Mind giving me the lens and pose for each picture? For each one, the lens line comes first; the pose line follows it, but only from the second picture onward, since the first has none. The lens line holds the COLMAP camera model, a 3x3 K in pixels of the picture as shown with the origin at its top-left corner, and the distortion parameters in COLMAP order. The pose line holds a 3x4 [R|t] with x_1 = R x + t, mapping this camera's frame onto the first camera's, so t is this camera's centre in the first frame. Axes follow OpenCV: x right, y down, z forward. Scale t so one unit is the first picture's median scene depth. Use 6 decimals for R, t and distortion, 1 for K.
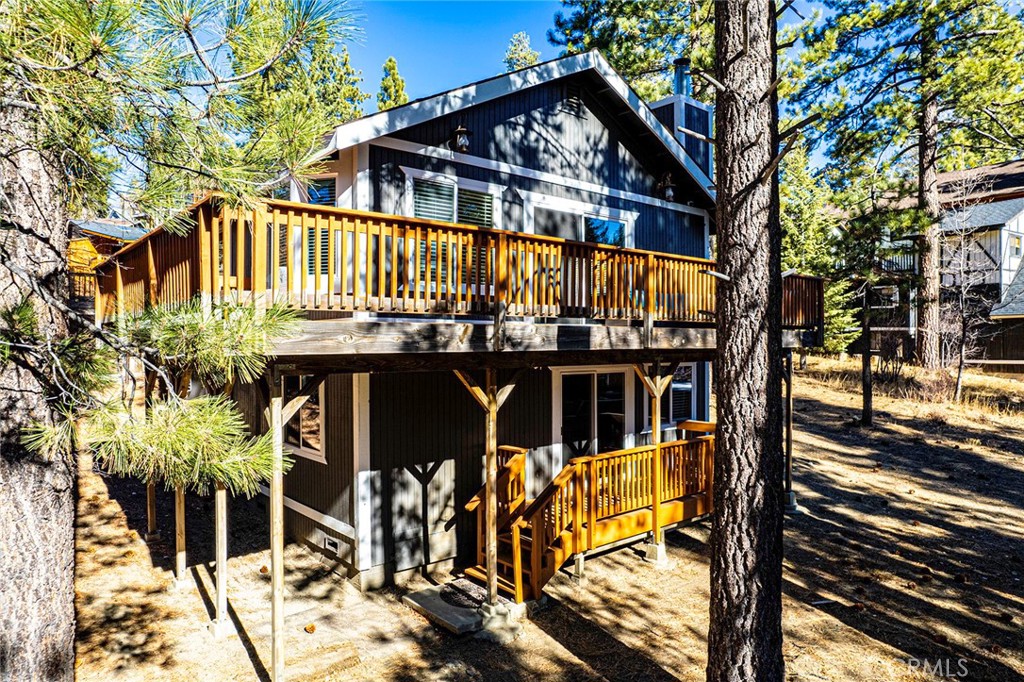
lens RADIAL K [[636.7, 0, 509.1], [0, 636.7, 340.8], [0, 0, 1]] dist [-0.007556, -0.001054]
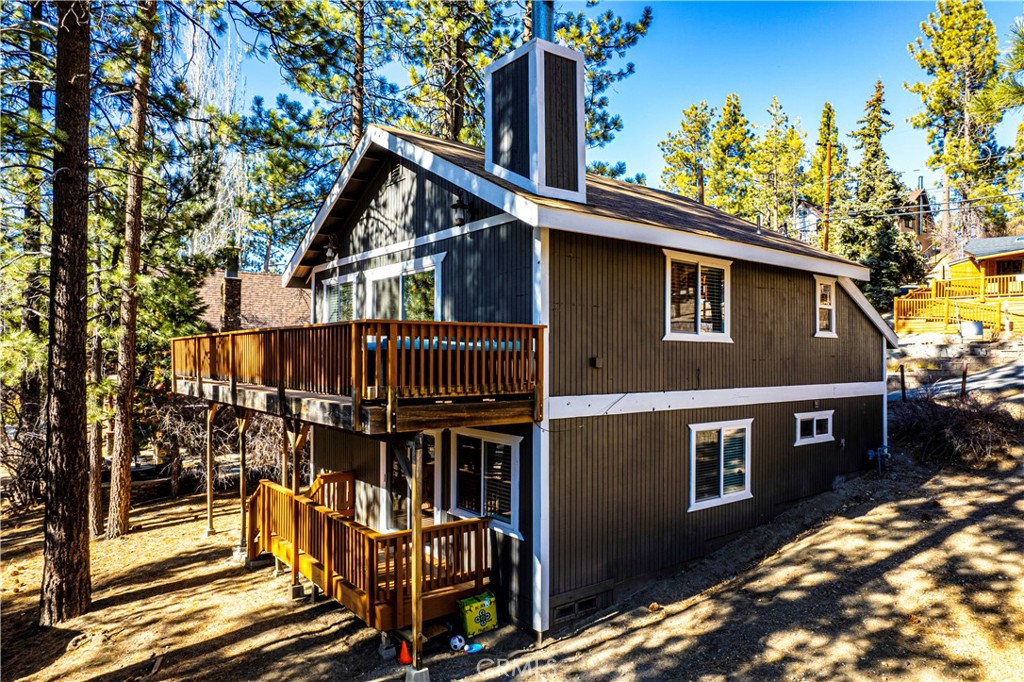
lens RADIAL K [[636.7, 0, 509.3], [0, 636.7, 347.2], [0, 0, 1]] dist [-0.007556, -0.001054]
pose [[-0.041445, -0.010432, -0.999086, 1.237955], [-0.009417, 0.999905, -0.010049, -0.078599], [0.999096, 0.008992, -0.041539, 1.329096]]
